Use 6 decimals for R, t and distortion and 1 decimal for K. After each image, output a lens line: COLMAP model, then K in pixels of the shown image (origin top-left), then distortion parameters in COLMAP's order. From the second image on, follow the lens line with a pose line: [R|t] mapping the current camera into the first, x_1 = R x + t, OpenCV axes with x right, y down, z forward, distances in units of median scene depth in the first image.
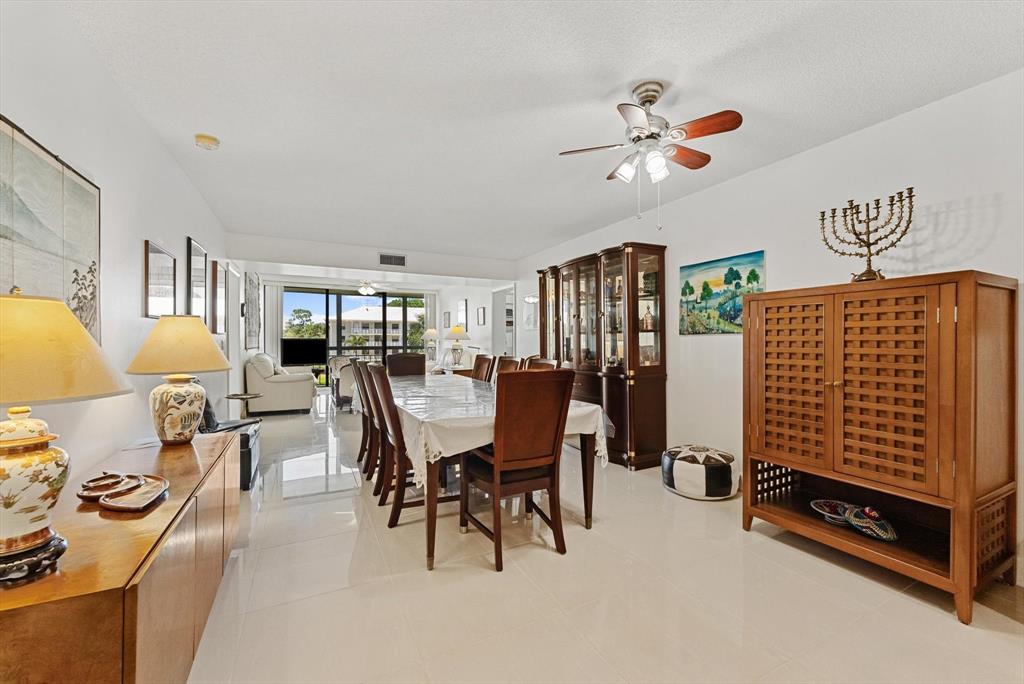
lens RADIAL K [[413.7, 0, 512.9], [0, 413.7, 345.2], [0, 0, 1]] dist [0.000364, -0.000515]
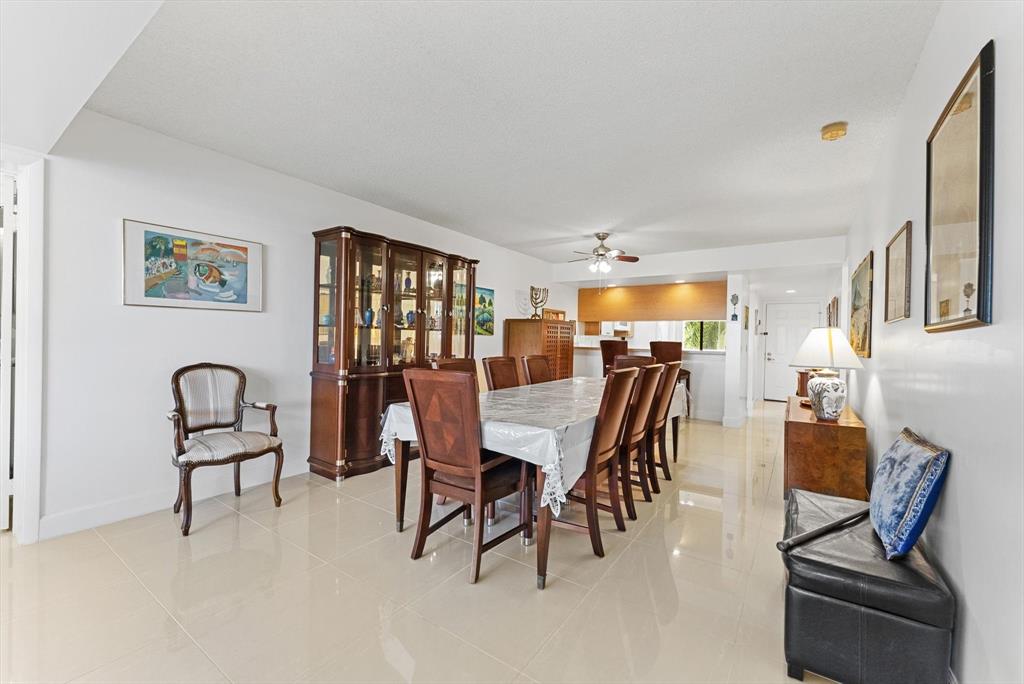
lens RADIAL K [[413.7, 0, 517.8], [0, 413.7, 341.2], [0, 0, 1]] dist [0.000364, -0.000515]
pose [[-0.480632, -0.013155, 0.876824, -0.459071], [-0.012380, 0.999890, 0.008215, -0.007879], [-0.876835, -0.006907, -0.480742, 0.772843]]
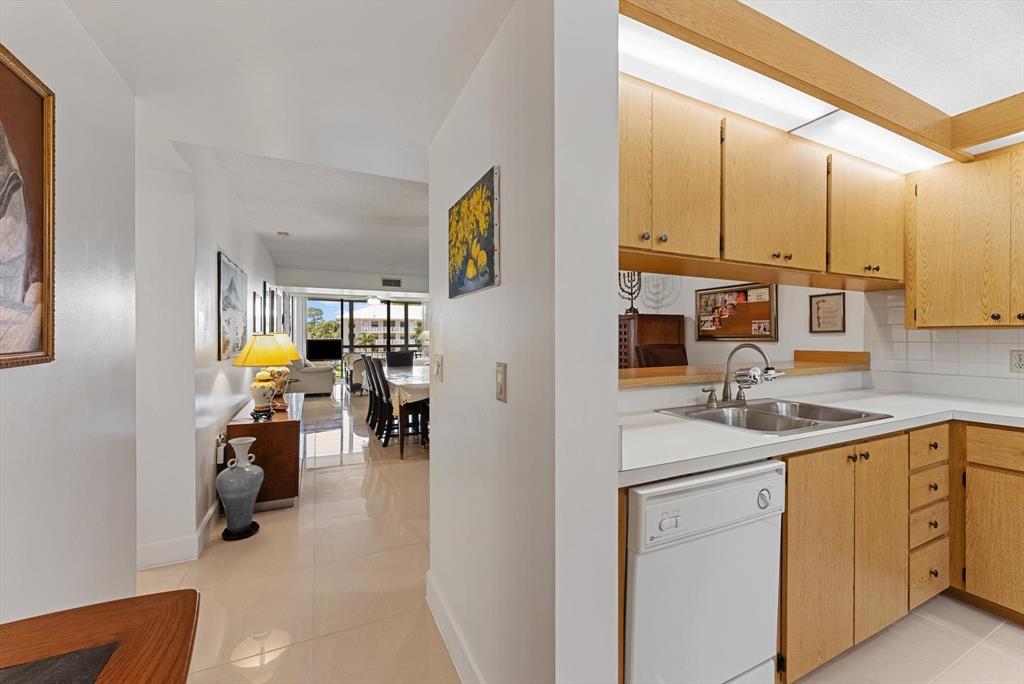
lens RADIAL K [[413.7, 0, 514.0], [0, 413.7, 339.0], [0, 0, 1]] dist [0.000364, -0.000515]
pose [[0.999821, -0.002170, -0.018777, 0.115613], [0.002031, 0.999970, -0.007436, -0.007344], [0.018793, 0.007396, 0.999796, -0.299901]]
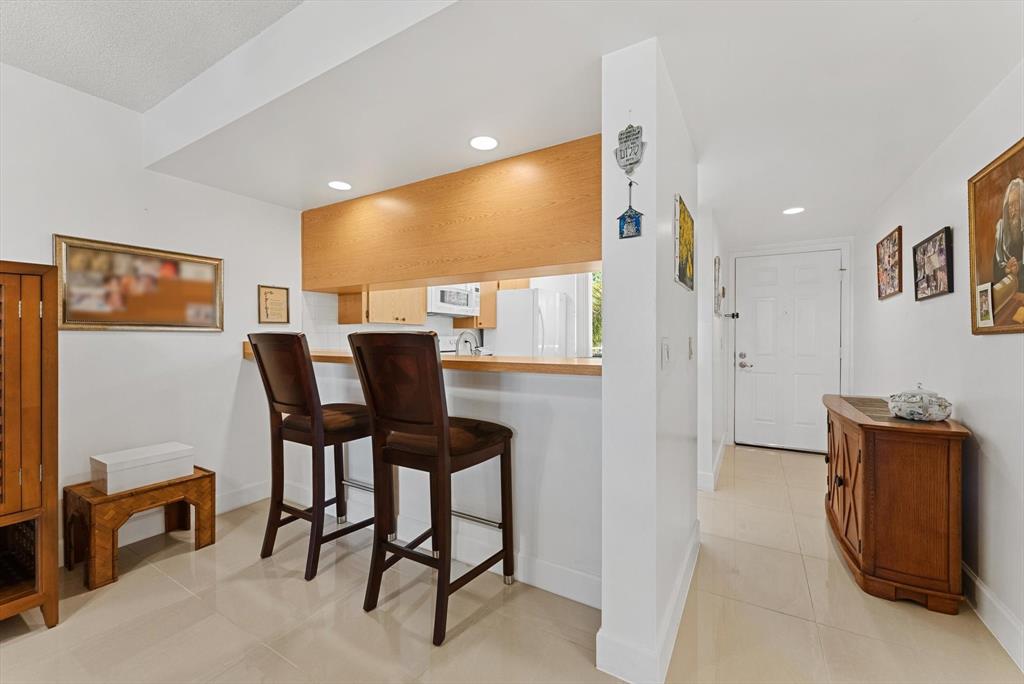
lens RADIAL K [[413.7, 0, 510.6], [0, 413.7, 337.9], [0, 0, 1]] dist [0.000364, -0.000515]
pose [[-0.534115, 0.000666, 0.845411, -0.076146], [0.009220, 0.999945, 0.005037, -0.001135], [-0.845361, 0.010485, -0.534092, 0.147331]]
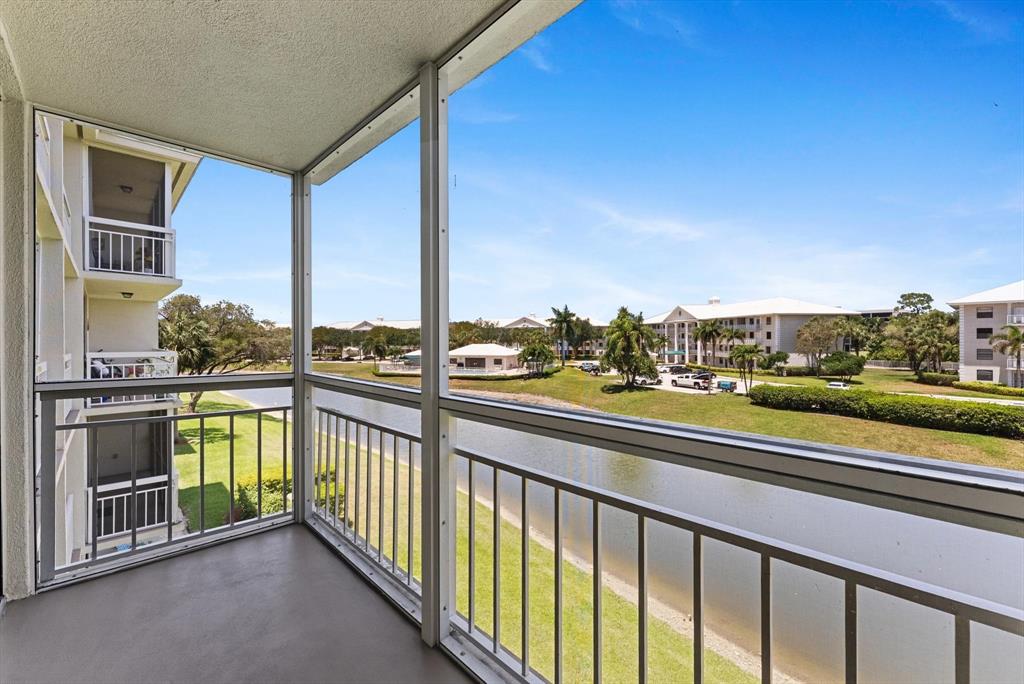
lens RADIAL K [[413.7, 0, 514.7], [0, 413.7, 343.4], [0, 0, 1]] dist [0.000364, -0.000515]
pose [[0.303570, 0.008213, -0.952774, -0.435245], [-0.005185, 0.999962, 0.006968, -0.004426], [0.952795, 0.002824, 0.303601, 1.579238]]
